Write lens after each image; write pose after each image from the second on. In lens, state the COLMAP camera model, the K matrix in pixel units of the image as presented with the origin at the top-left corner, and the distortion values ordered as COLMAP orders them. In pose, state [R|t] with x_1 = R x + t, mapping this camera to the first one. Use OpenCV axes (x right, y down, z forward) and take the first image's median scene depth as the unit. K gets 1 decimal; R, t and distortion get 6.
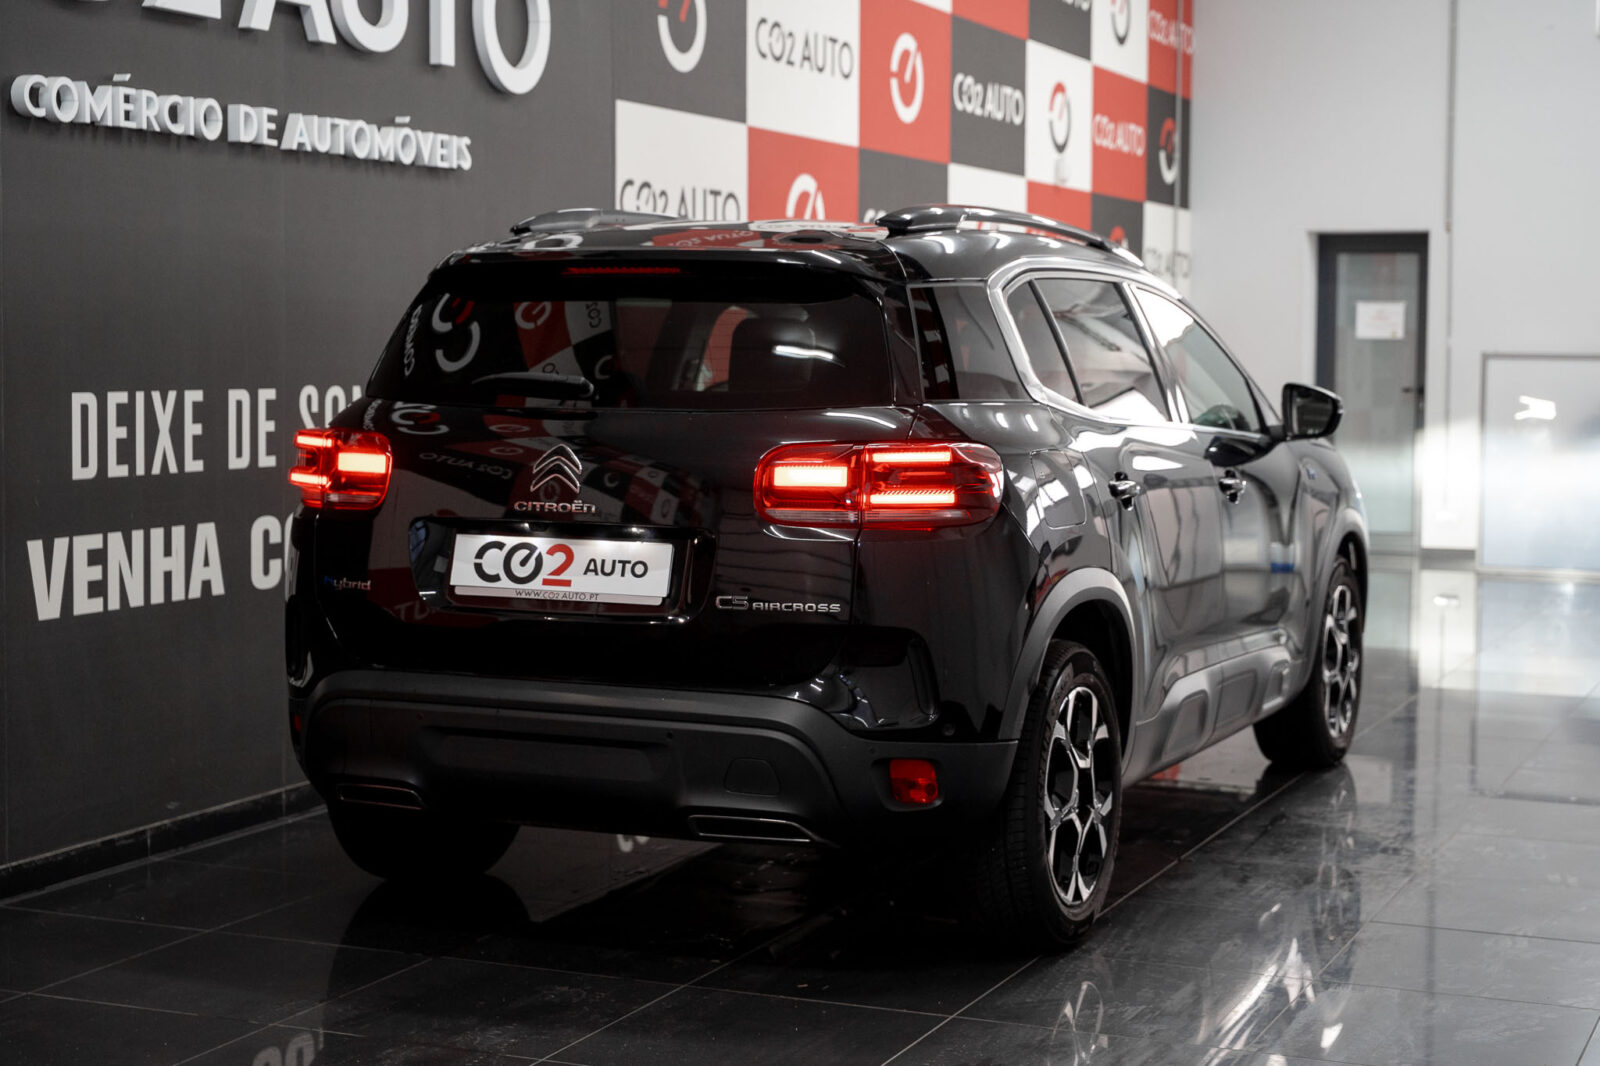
lens RADIAL K [[2650.2, 0, 797.6], [0, 2650.2, 540.6], [0, 0, 1]] dist [-0.026944, 0.000000]
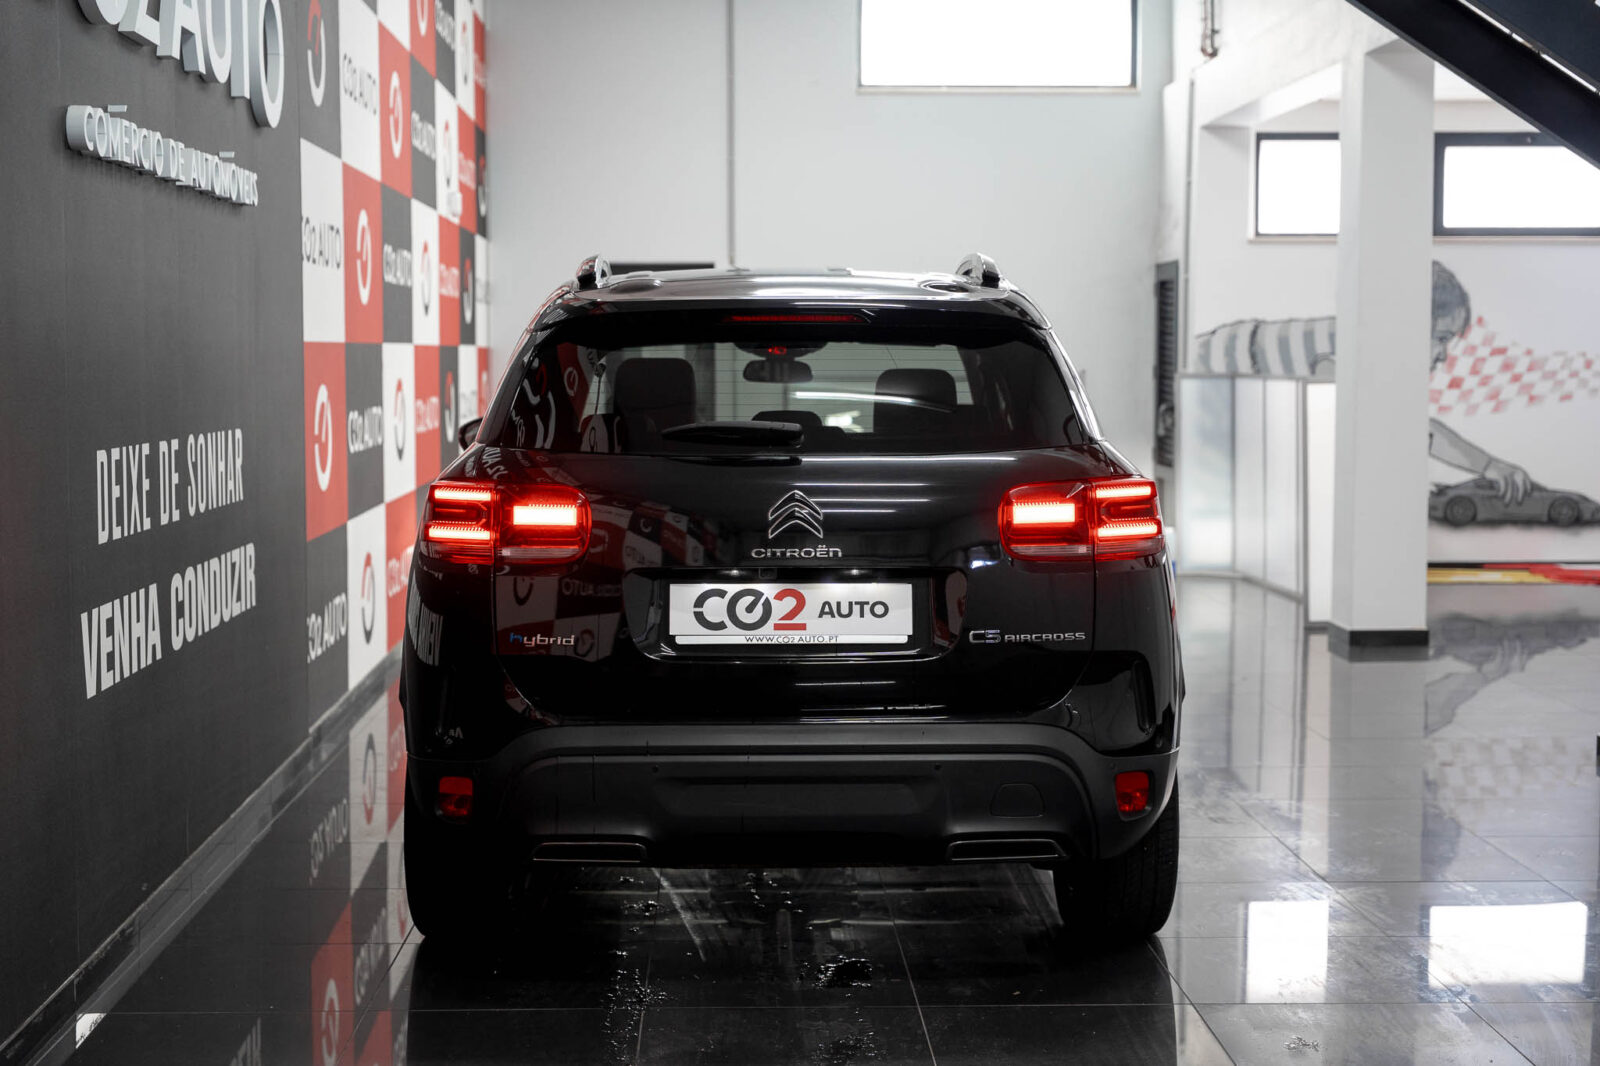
lens RADIAL K [[2588.3, 0, 796.6], [0, 2588.3, 523.1], [0, 0, 1]] dist [-0.052369, 0.000000]
pose [[0.898068, -0.035432, 0.438428, -0.520334], [0.040255, 0.999188, -0.001706, -0.022102], [-0.438011, 0.019180, 0.898765, 0.101936]]
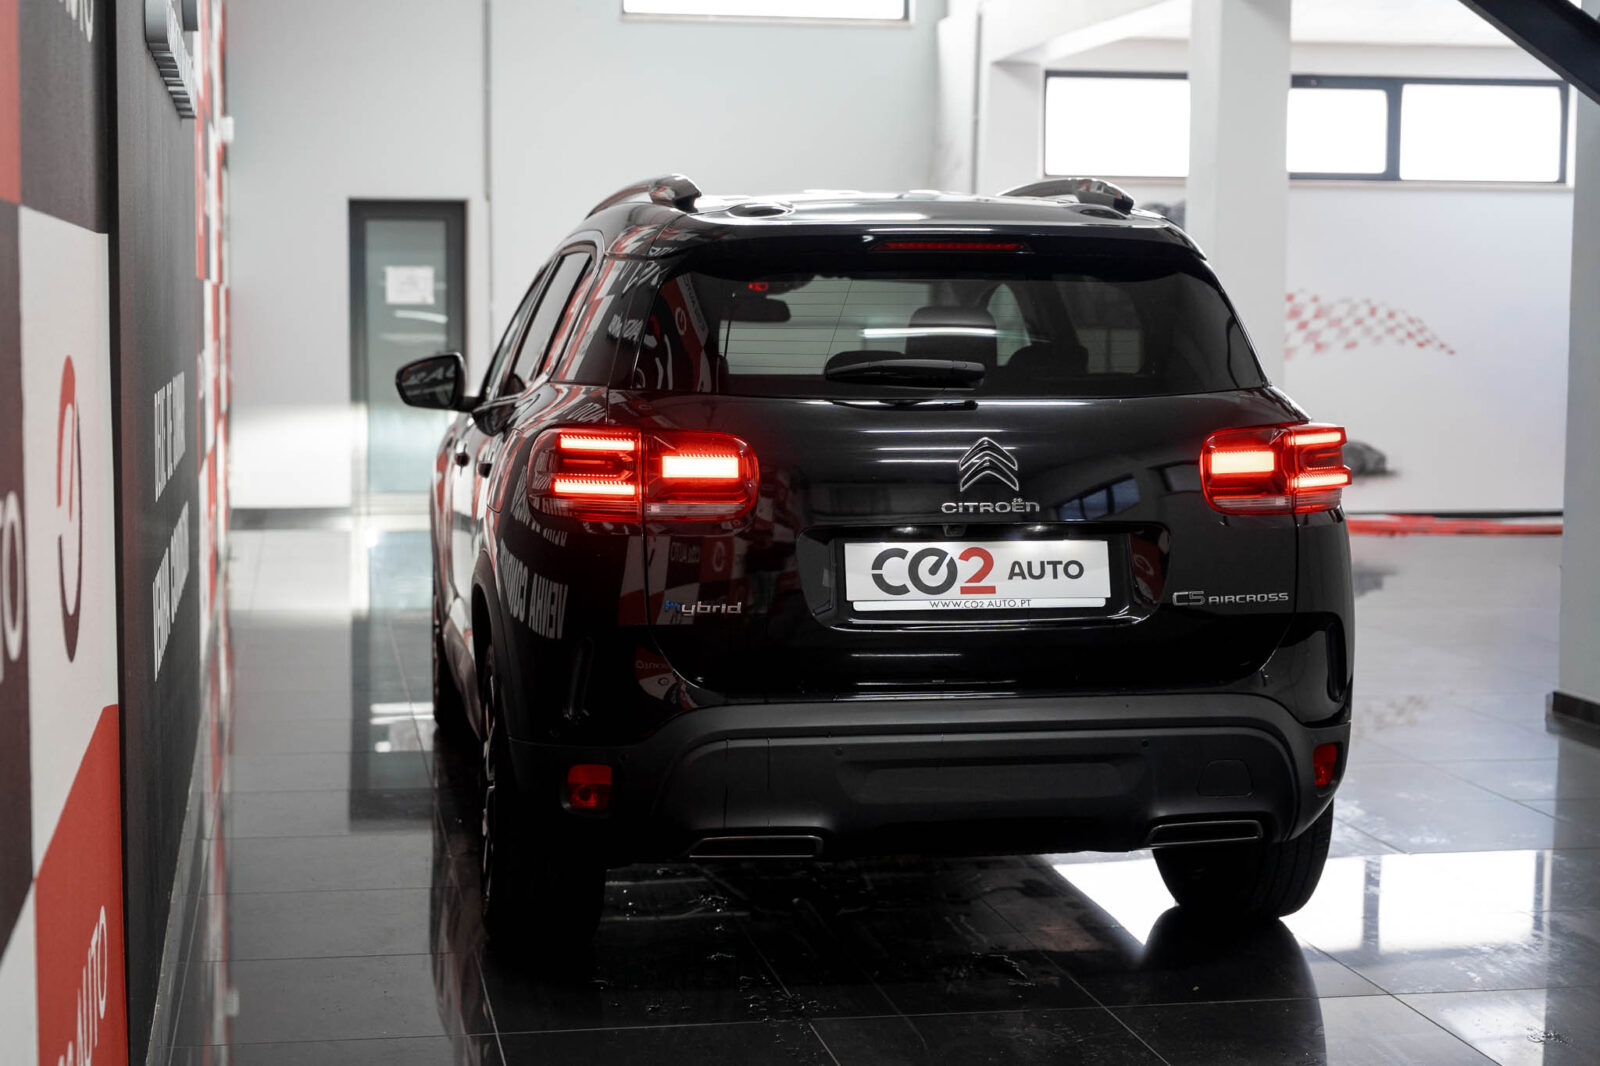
lens RADIAL K [[2650.2, 0, 791.7], [0, 2650.2, 530.0], [0, 0, 1]] dist [-0.026944, 0.000000]
pose [[0.821506, -0.050773, 0.567935, -0.656948], [0.044615, 0.998698, 0.024750, -0.030074], [-0.568452, 0.005006, 0.822701, 0.282642]]
